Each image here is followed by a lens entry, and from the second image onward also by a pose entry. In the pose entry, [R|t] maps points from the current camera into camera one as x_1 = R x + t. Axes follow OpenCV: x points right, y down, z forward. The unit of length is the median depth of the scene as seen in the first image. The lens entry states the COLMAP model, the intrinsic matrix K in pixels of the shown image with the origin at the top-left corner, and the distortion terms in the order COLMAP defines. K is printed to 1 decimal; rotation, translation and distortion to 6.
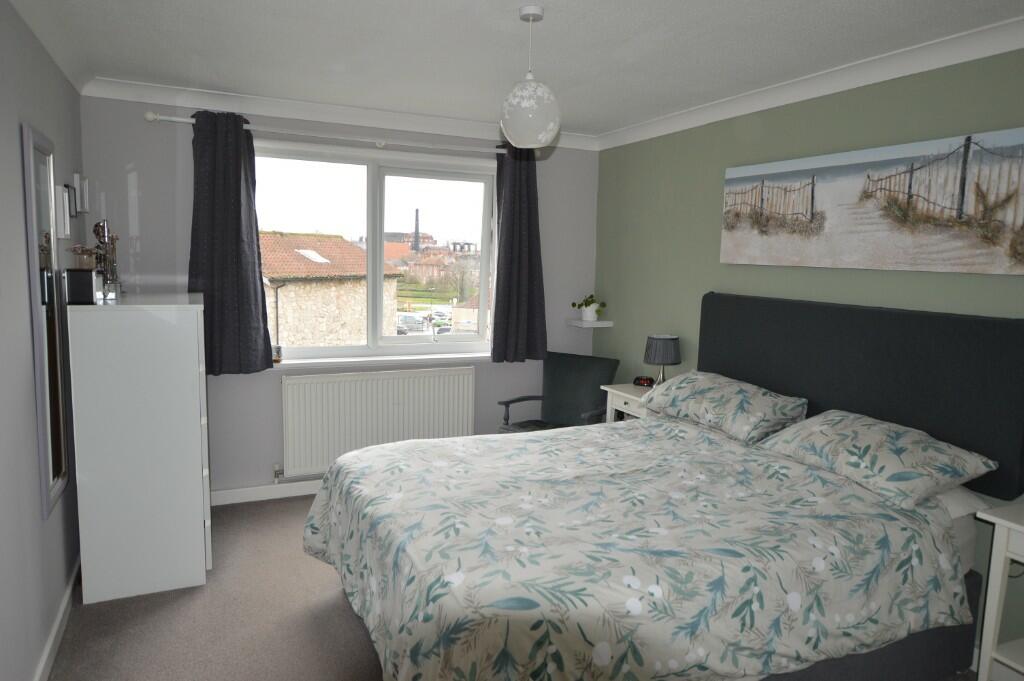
lens RADIAL K [[690.7, 0, 511.6], [0, 690.7, 341.4], [0, 0, 1]] dist [0.002439, 0.002041]
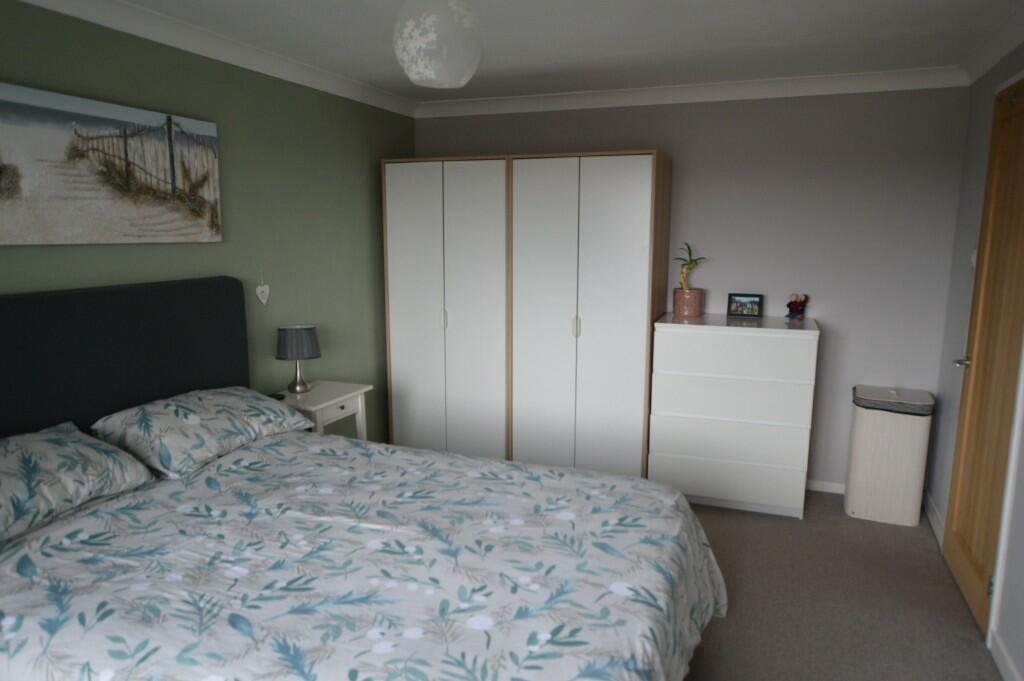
lens RADIAL K [[690.7, 0, 511.0], [0, 690.7, 339.1], [0, 0, 1]] dist [0.002439, 0.002041]
pose [[-0.689785, -0.143743, 0.709602, -0.506131], [0.067843, 0.962949, 0.261011, -0.198394], [-0.720829, 0.228182, -0.654476, 1.349663]]
